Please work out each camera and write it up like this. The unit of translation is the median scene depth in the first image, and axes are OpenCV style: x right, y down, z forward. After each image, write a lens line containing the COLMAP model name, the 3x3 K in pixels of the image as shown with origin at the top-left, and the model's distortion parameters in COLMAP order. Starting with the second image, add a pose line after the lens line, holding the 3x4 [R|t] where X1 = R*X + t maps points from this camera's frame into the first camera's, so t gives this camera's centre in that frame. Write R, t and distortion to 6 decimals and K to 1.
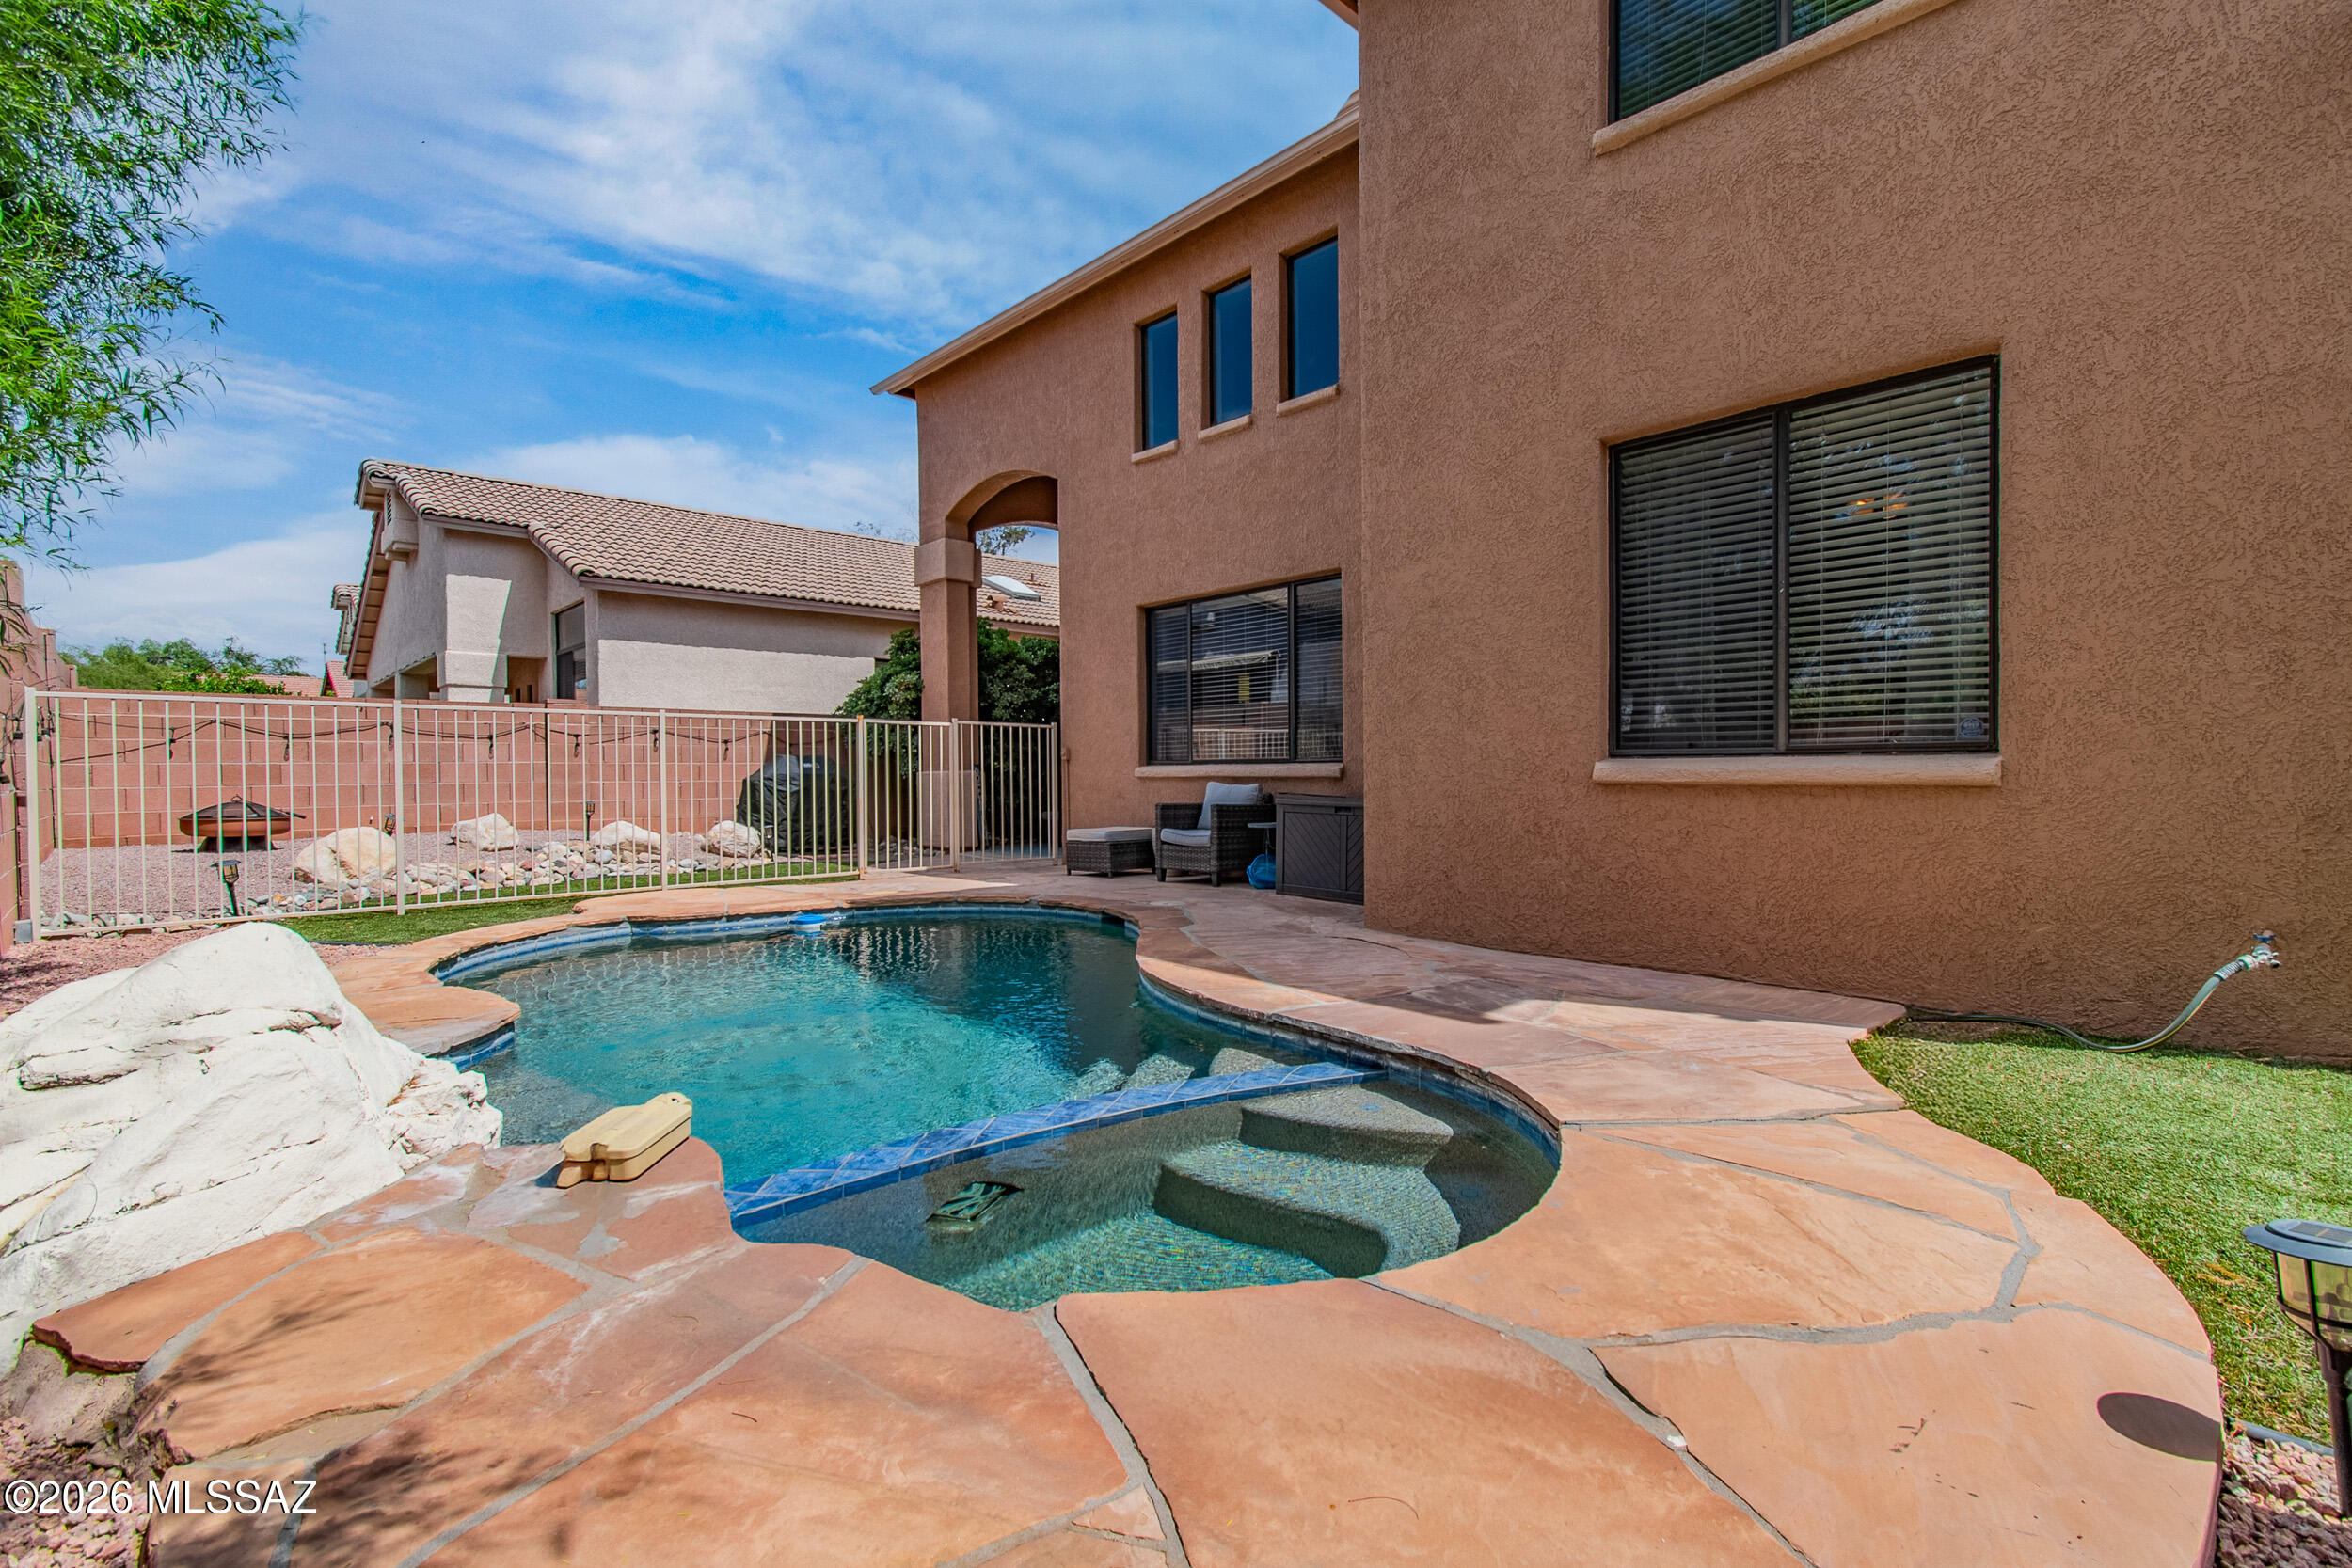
lens RADIAL K [[1070.3, 0, 1171.9], [0, 1070.3, 791.1], [0, 0, 1]] dist [0.001443, 0.001030]
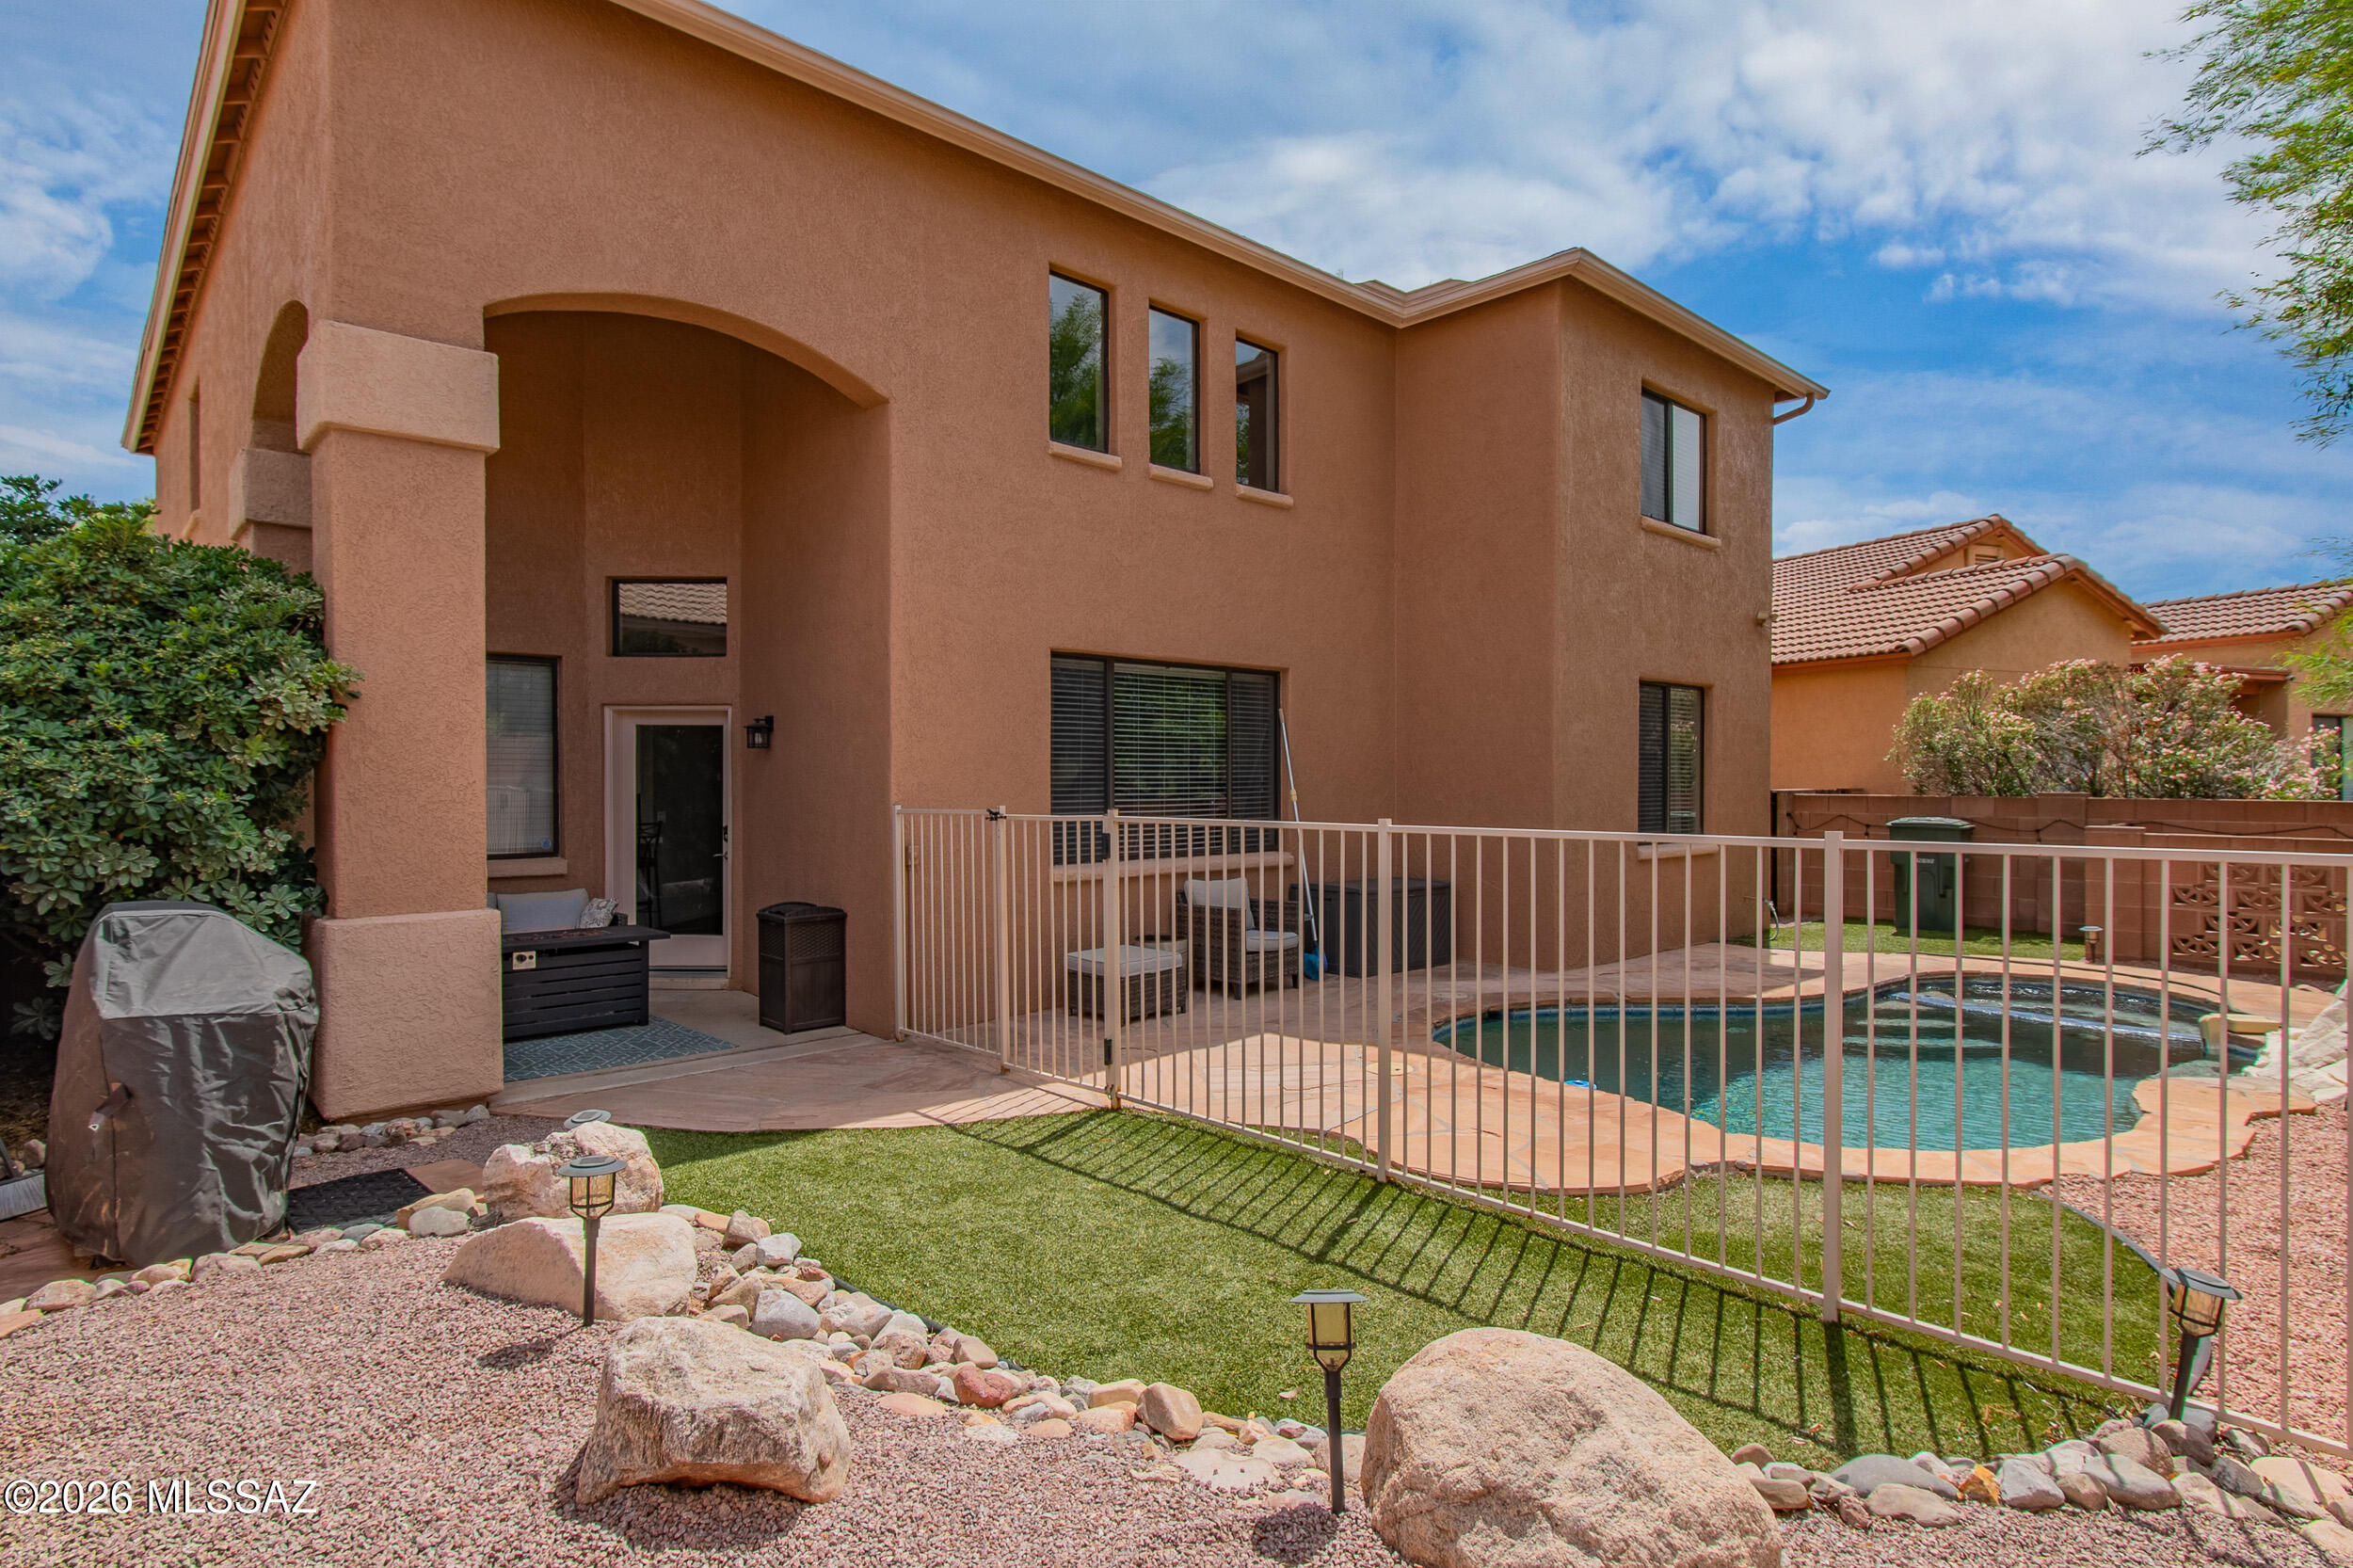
lens RADIAL K [[1211.3, 0, 1162.5], [0, 1211.3, 777.8], [0, 0, 1]] dist [0.000666, -0.001446]
pose [[-0.001140, -0.002093, 0.999997, -1.481676], [0.015405, 0.999879, 0.002111, -0.146190], [-0.999881, 0.015408, -0.001108, 1.585945]]
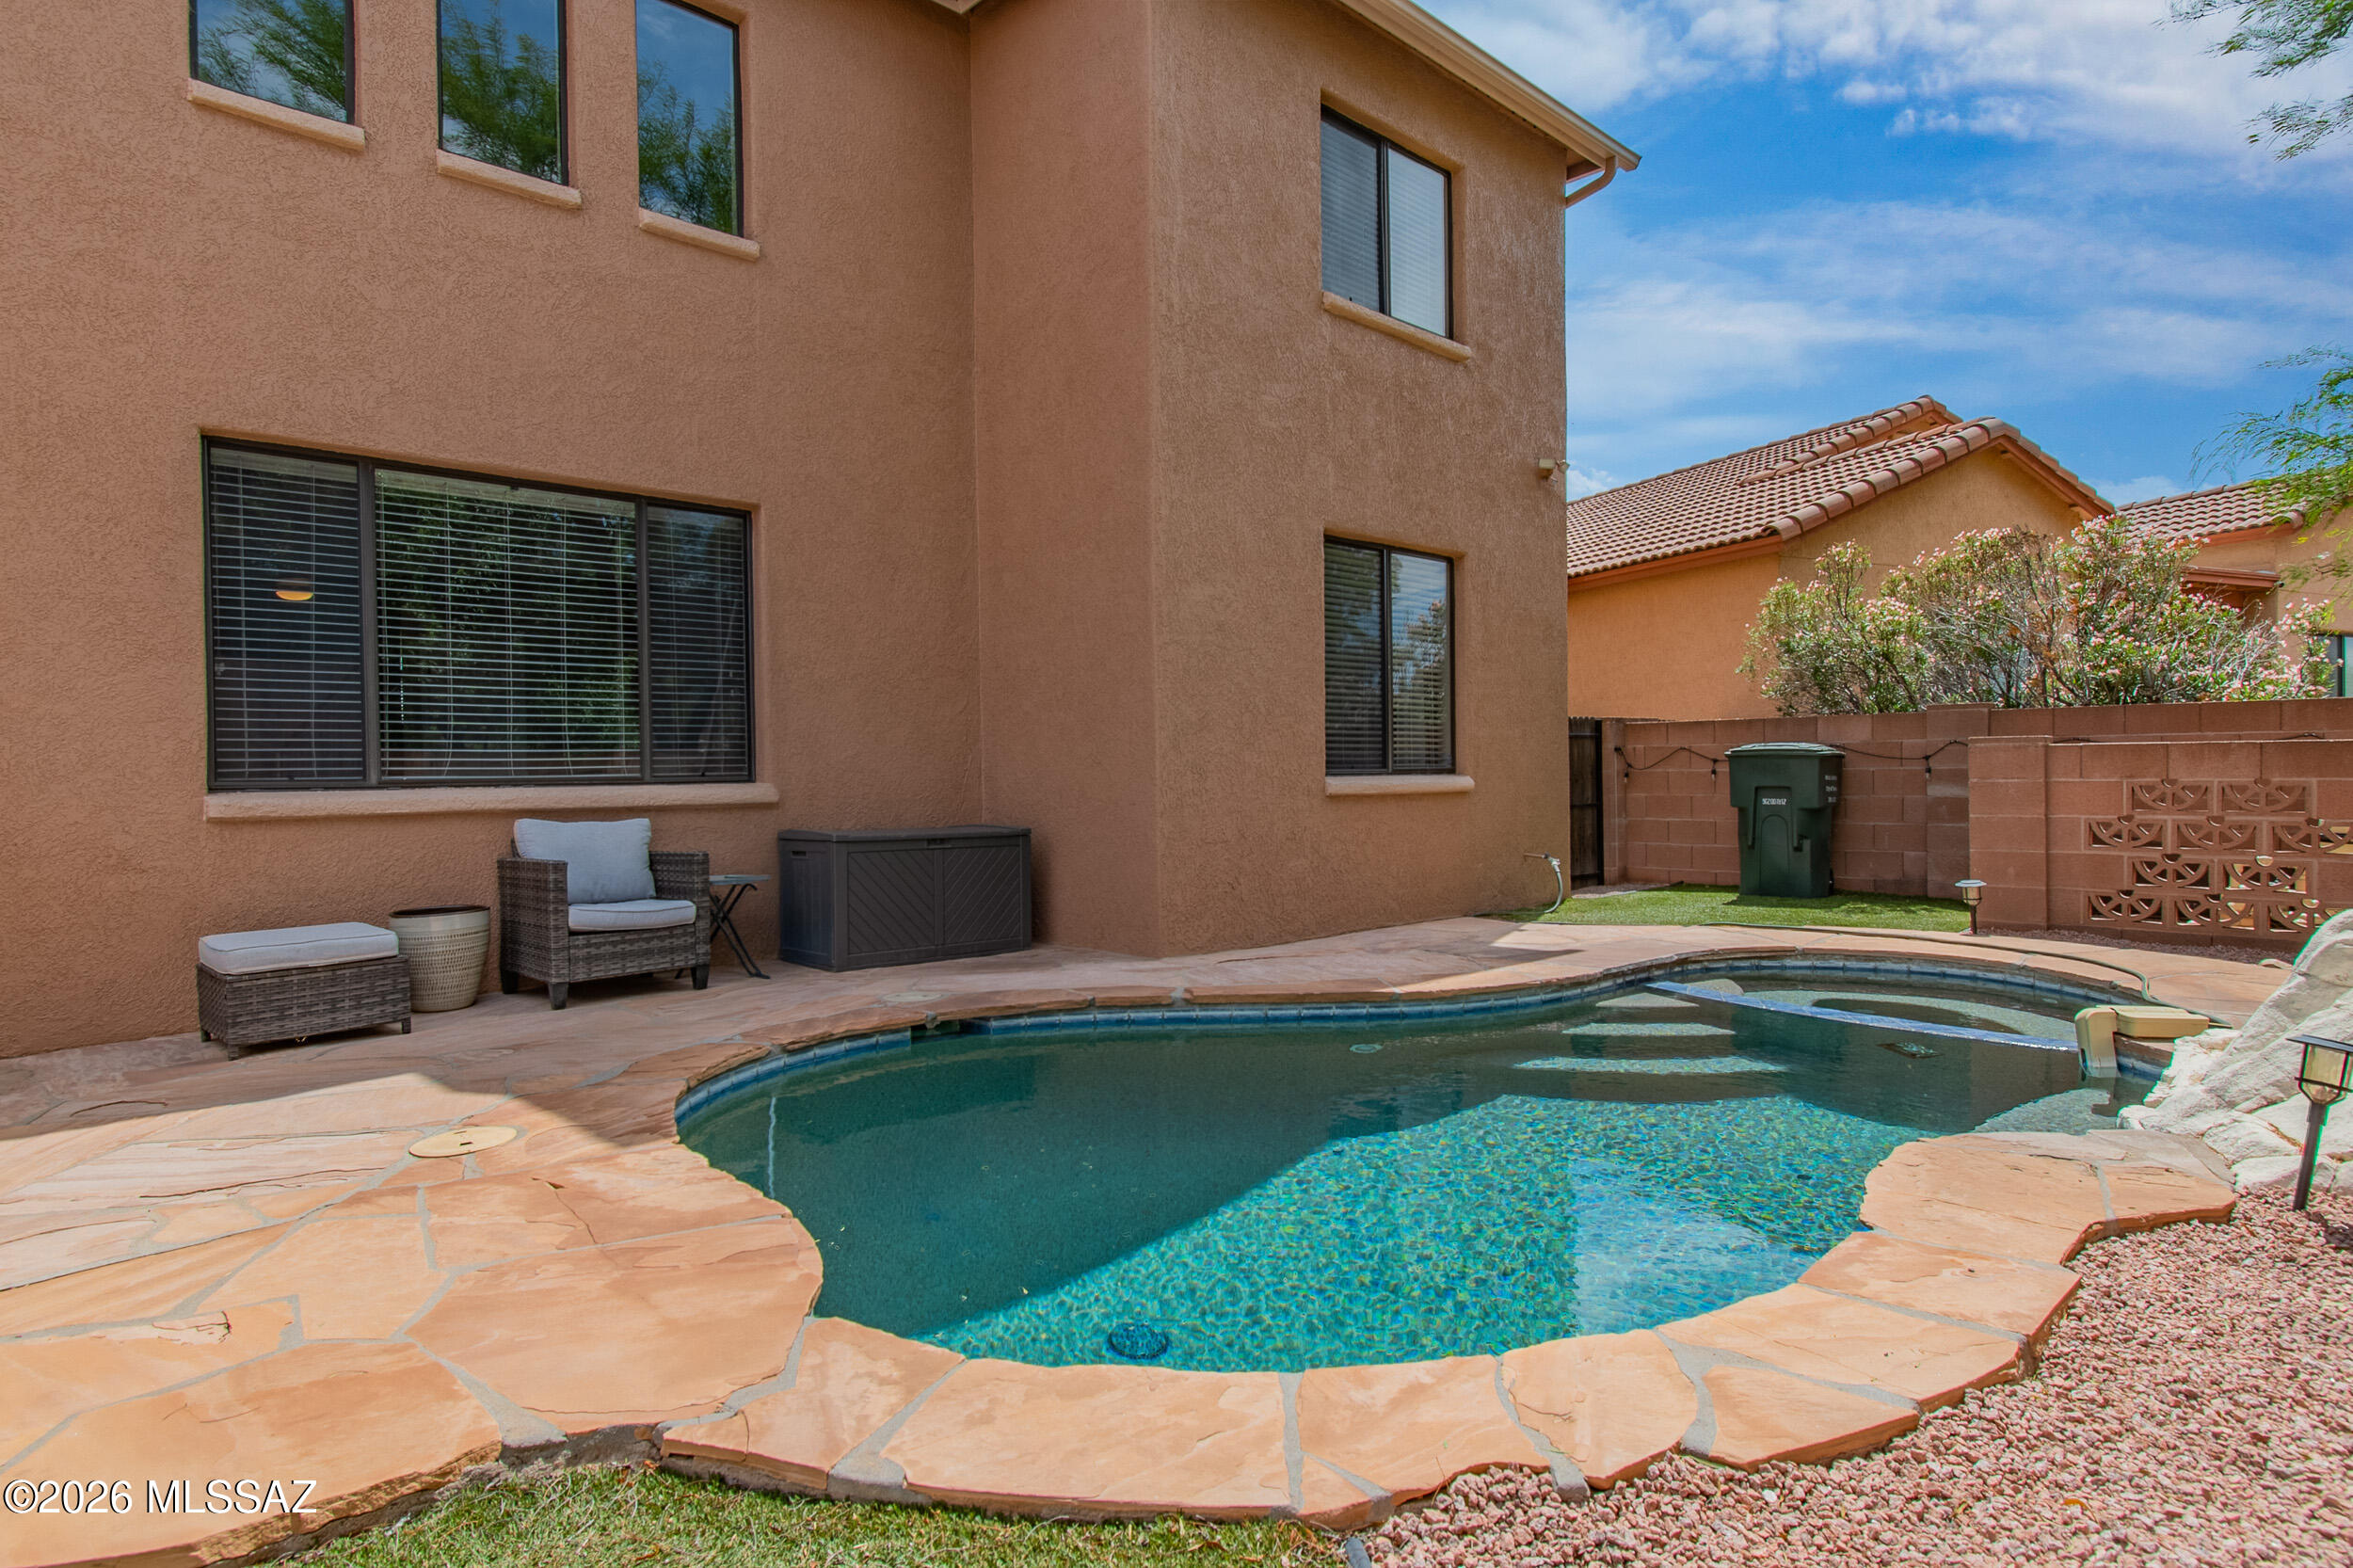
lens RADIAL K [[1264.6, 0, 1185.4], [0, 1264.6, 778.4], [0, 0, 1]] dist [-0.000309, -0.000123]
pose [[-0.024672, -0.002961, 0.999691, -0.959244], [0.028631, 0.999583, 0.003667, -0.033859], [-0.999286, 0.028713, -0.024576, 1.047148]]
